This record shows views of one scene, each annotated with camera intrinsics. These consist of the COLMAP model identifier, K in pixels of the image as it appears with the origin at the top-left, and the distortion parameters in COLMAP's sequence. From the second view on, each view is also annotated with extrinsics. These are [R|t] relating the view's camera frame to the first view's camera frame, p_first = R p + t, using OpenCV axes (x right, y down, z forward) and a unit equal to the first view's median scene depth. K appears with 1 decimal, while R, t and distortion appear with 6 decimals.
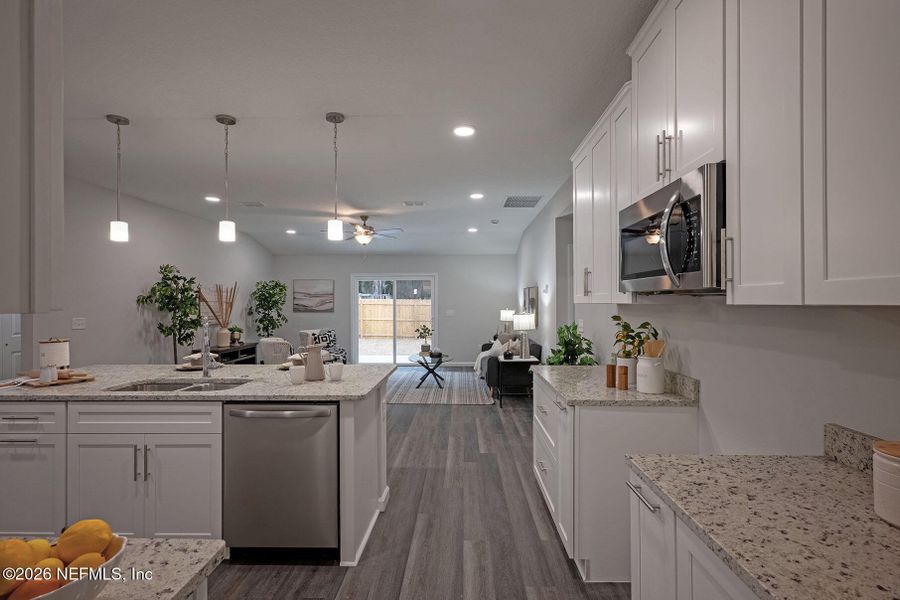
lens RADIAL K [[430.3, 0, 449.1], [0, 430.3, 302.5], [0, 0, 1]] dist [-0.002700, 0.003648]
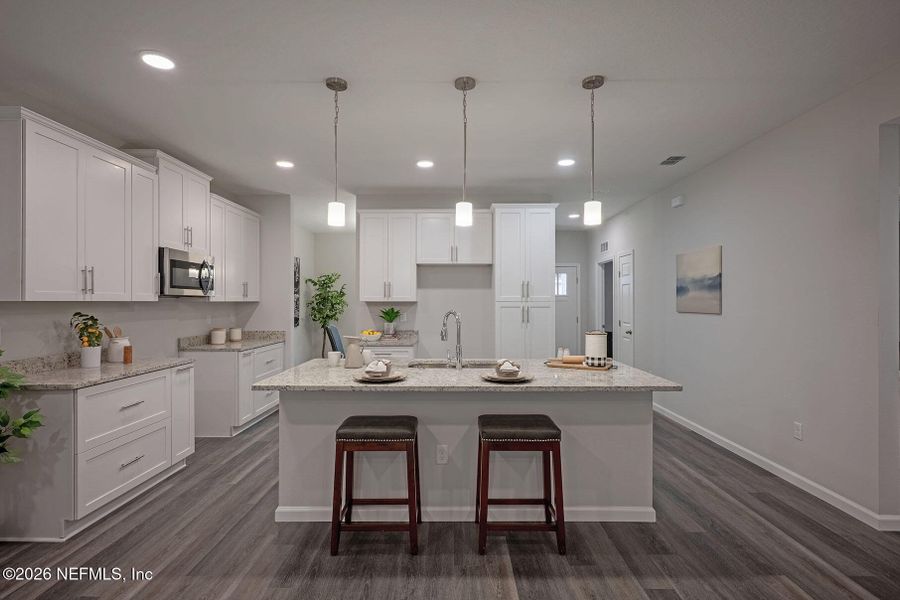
lens RADIAL K [[437.5, 0, 448.9], [0, 437.5, 299.5], [0, 0, 1]] dist [0.002280, 0.000666]
pose [[-0.999775, 0.004627, -0.020715, -0.241301], [0.004752, 0.999971, -0.006010, 0.004512], [0.020686, -0.006107, -0.999767, 0.965952]]
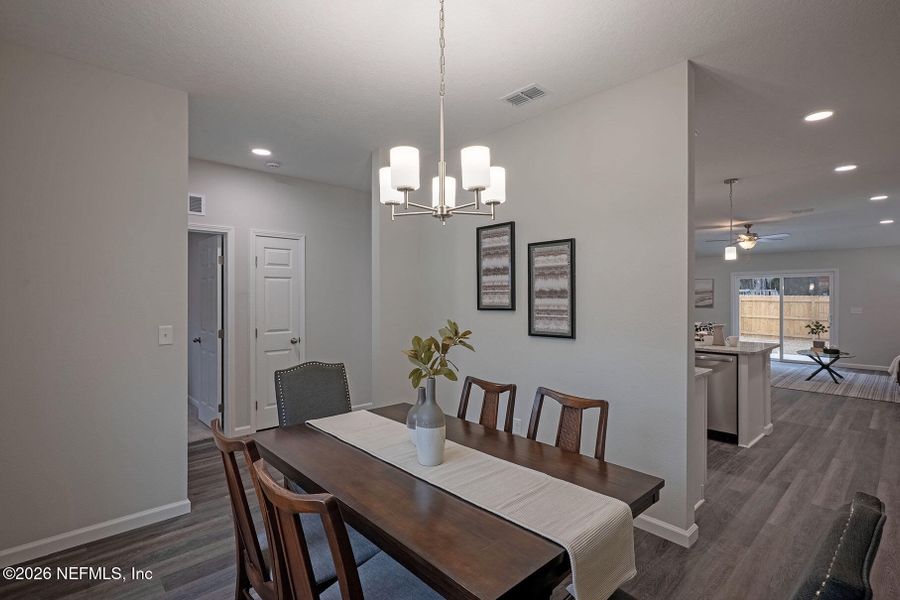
lens RADIAL K [[430.3, 0, 450.5], [0, 430.3, 297.9], [0, 0, 1]] dist [-0.002700, 0.003648]
pose [[0.706310, 0.003621, -0.707894, 0.063592], [-0.003887, 0.999992, 0.001237, -0.002367], [0.707892, 0.001878, 0.706318, -0.424565]]
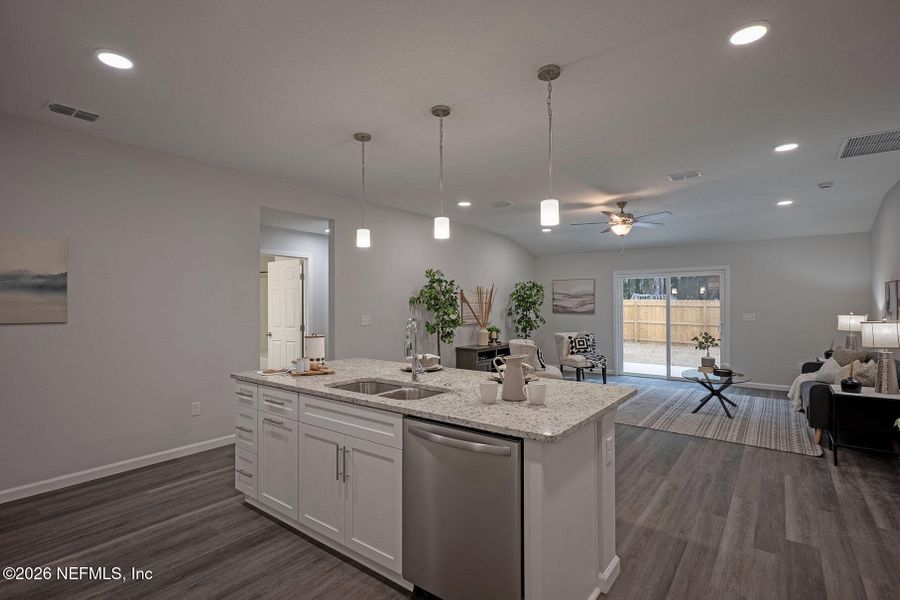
lens RADIAL K [[430.3, 0, 450.8], [0, 430.3, 300.6], [0, 0, 1]] dist [-0.002700, 0.003648]
pose [[0.811911, -0.003655, -0.583770, 0.027622], [-0.000390, 0.999977, -0.006803, 0.000686], [0.583781, 0.005751, 0.811891, 0.124674]]
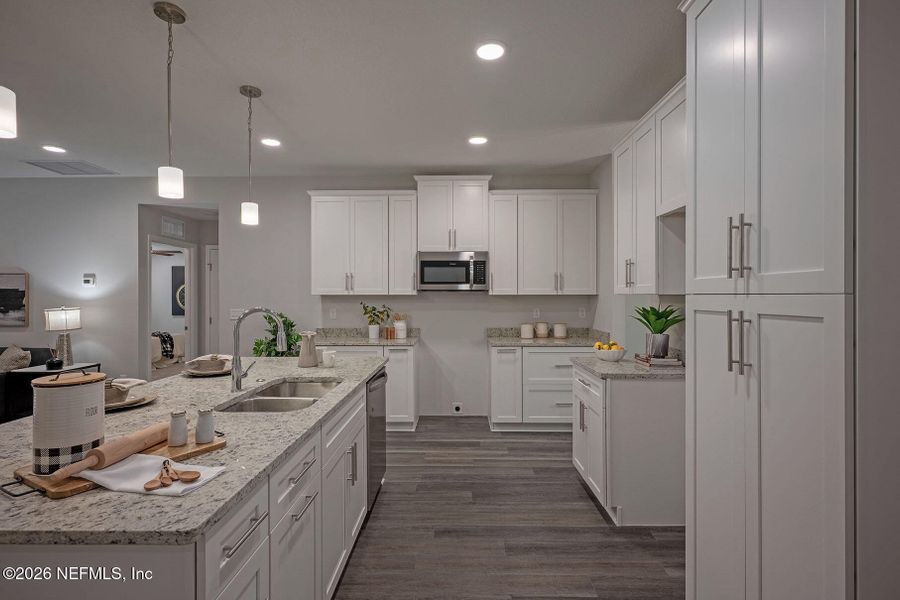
lens RADIAL K [[430.3, 0, 452.5], [0, 430.3, 297.5], [0, 0, 1]] dist [-0.002700, 0.003648]
pose [[-0.013118, 0.000453, 0.999914, -0.609660], [0.001094, 0.999999, -0.000438, 0.006301], [-0.999913, 0.001088, -0.013118, 0.297325]]
